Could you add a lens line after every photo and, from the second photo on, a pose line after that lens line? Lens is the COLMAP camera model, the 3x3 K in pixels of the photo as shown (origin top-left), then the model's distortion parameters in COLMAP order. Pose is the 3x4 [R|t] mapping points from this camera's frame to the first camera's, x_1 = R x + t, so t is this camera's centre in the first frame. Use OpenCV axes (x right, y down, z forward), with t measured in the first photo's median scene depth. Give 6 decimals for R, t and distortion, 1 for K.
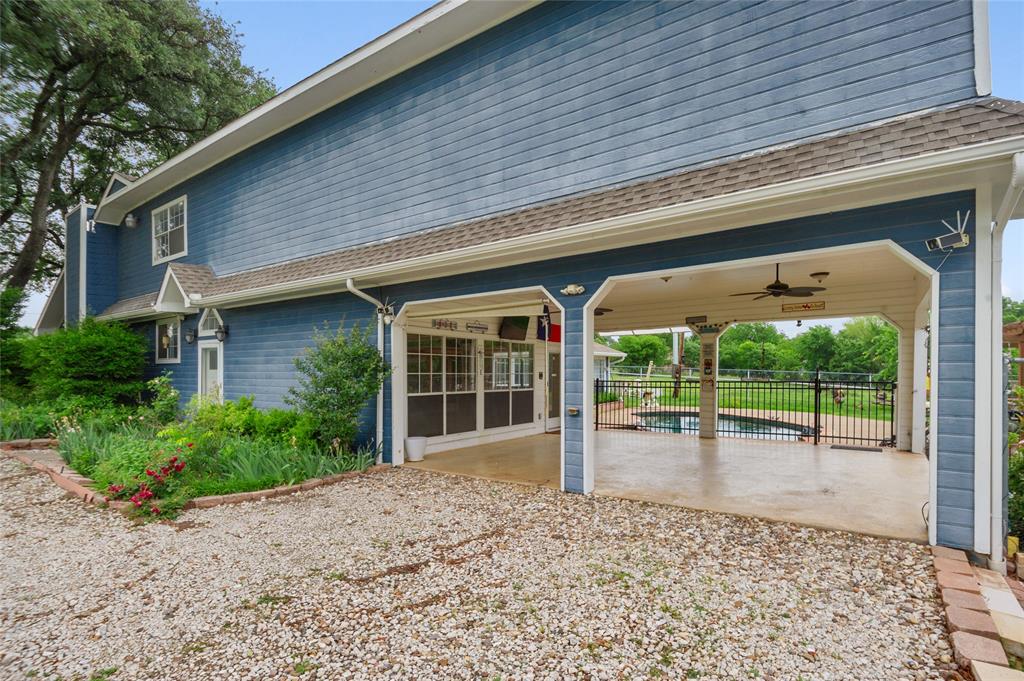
lens RADIAL K [[500.5, 0, 519.7], [0, 500.5, 380.8], [0, 0, 1]] dist [-0.000719, -0.007145]
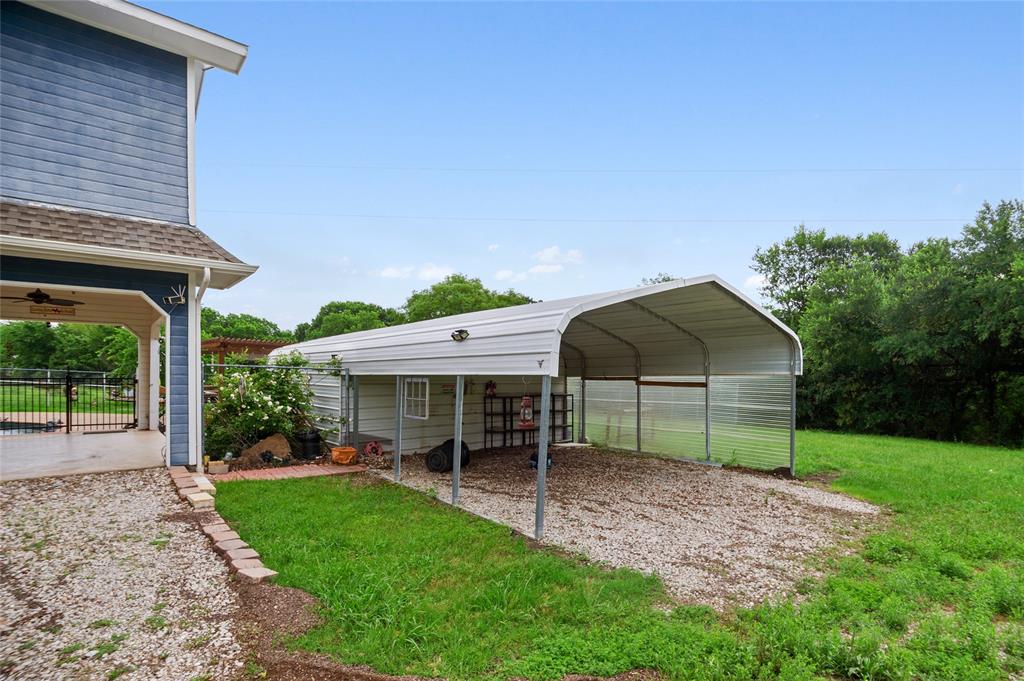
lens RADIAL K [[500.5, 0, 515.1], [0, 500.5, 377.9], [0, 0, 1]] dist [-0.000719, -0.007145]
pose [[0.255484, -0.004038, 0.966805, -0.502961], [0.007142, 0.999972, 0.002289, 0.011227], [-0.966787, 0.006320, 0.255505, -0.571325]]
